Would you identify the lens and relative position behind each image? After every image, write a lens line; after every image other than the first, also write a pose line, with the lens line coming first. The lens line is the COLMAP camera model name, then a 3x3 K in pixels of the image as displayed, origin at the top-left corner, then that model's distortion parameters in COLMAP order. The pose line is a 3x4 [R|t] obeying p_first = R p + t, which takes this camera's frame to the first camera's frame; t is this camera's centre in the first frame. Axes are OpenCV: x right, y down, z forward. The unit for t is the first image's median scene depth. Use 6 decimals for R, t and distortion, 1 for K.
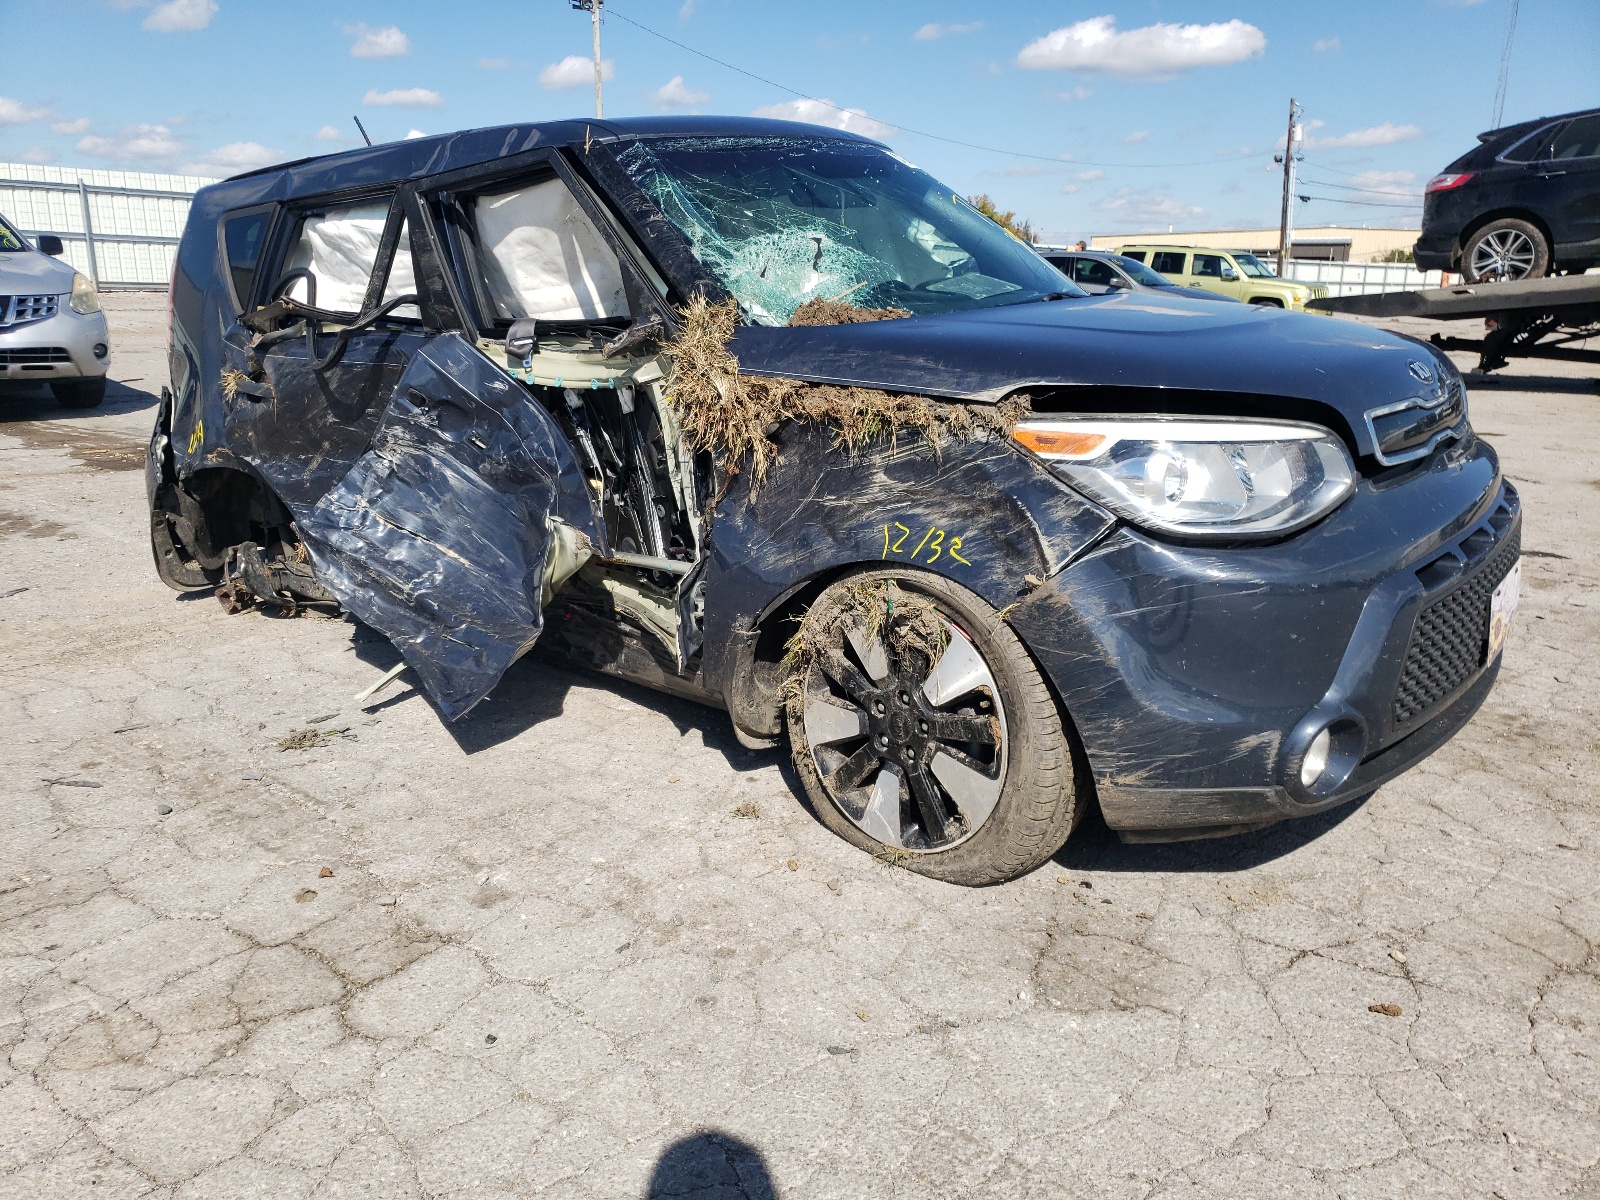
lens RADIAL K [[1210.6, 0, 800.0], [0, 1210.6, 600.0], [0, 0, 1]] dist [0.152878, -0.192320]
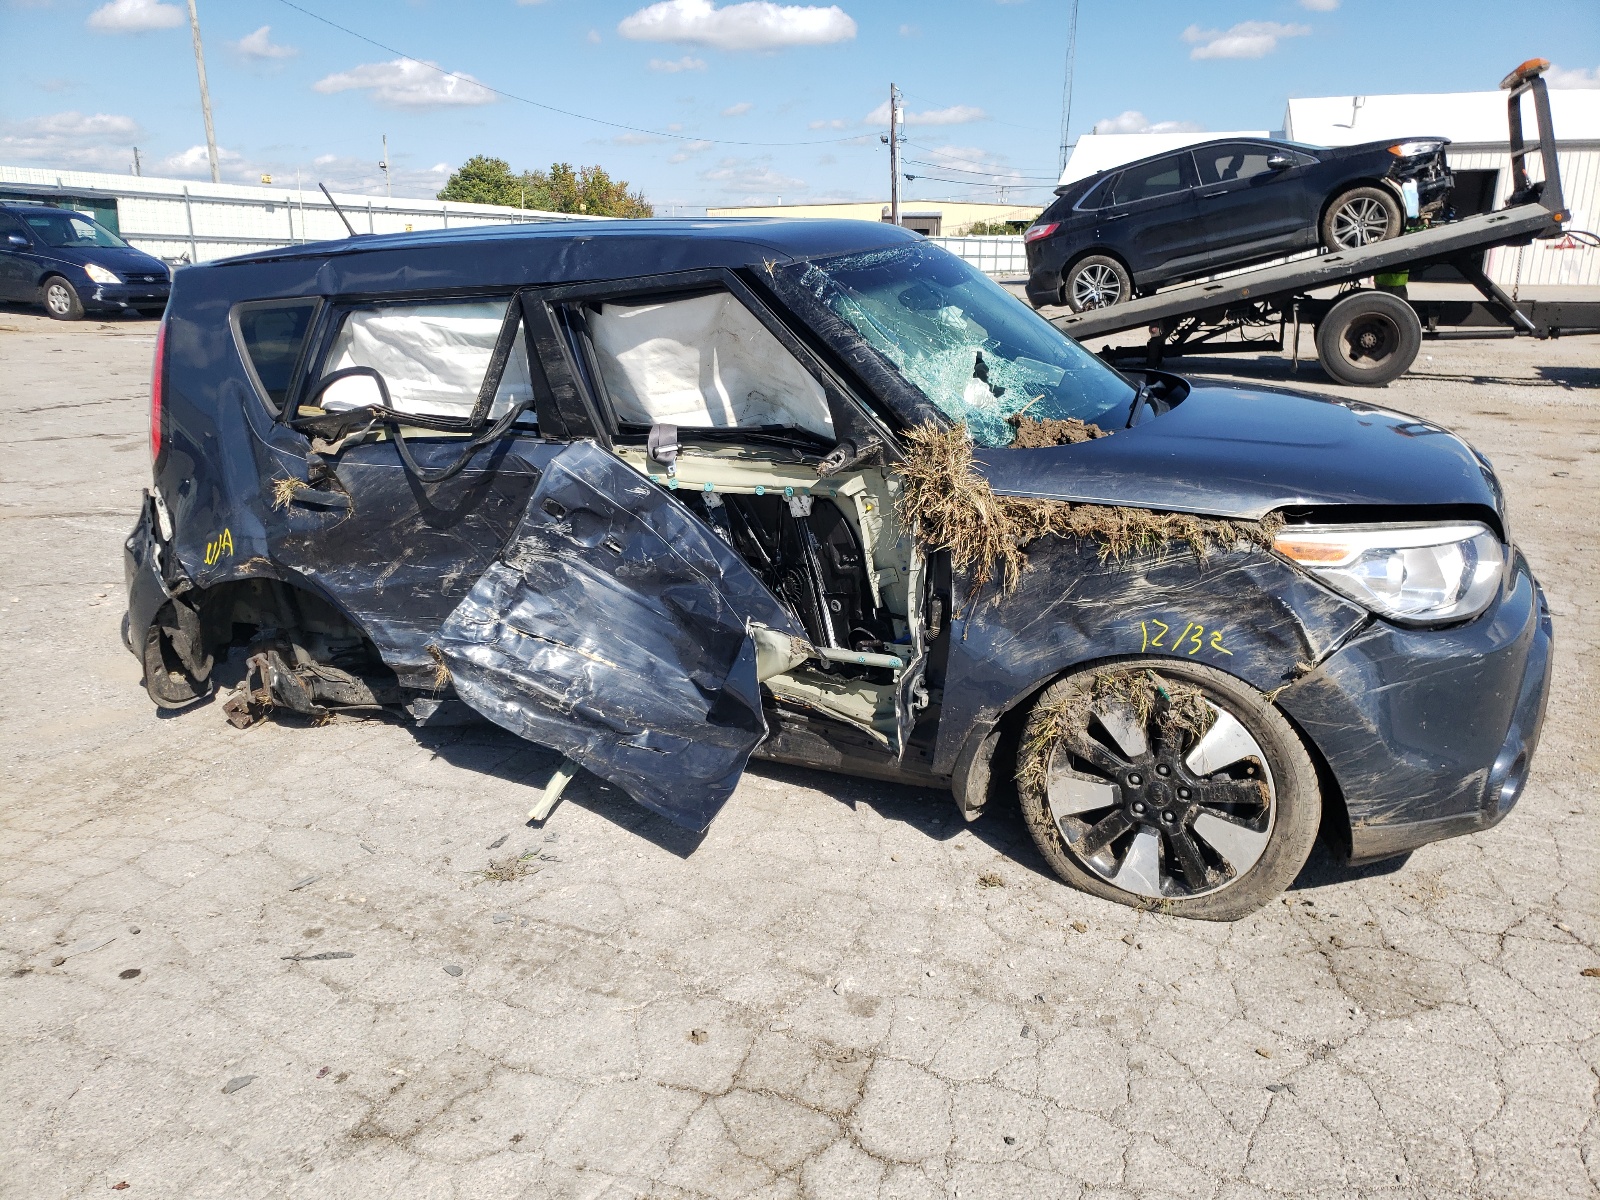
lens RADIAL K [[1211.6, 0, 744.4], [0, 1211.6, 599.0], [0, 0, 1]] dist [0.155450, -0.323961]
pose [[0.947504, -0.090115, 0.306783, -0.613518], [0.078574, 0.995664, 0.049794, -0.164595], [-0.309940, -0.023075, 0.950476, 0.017758]]
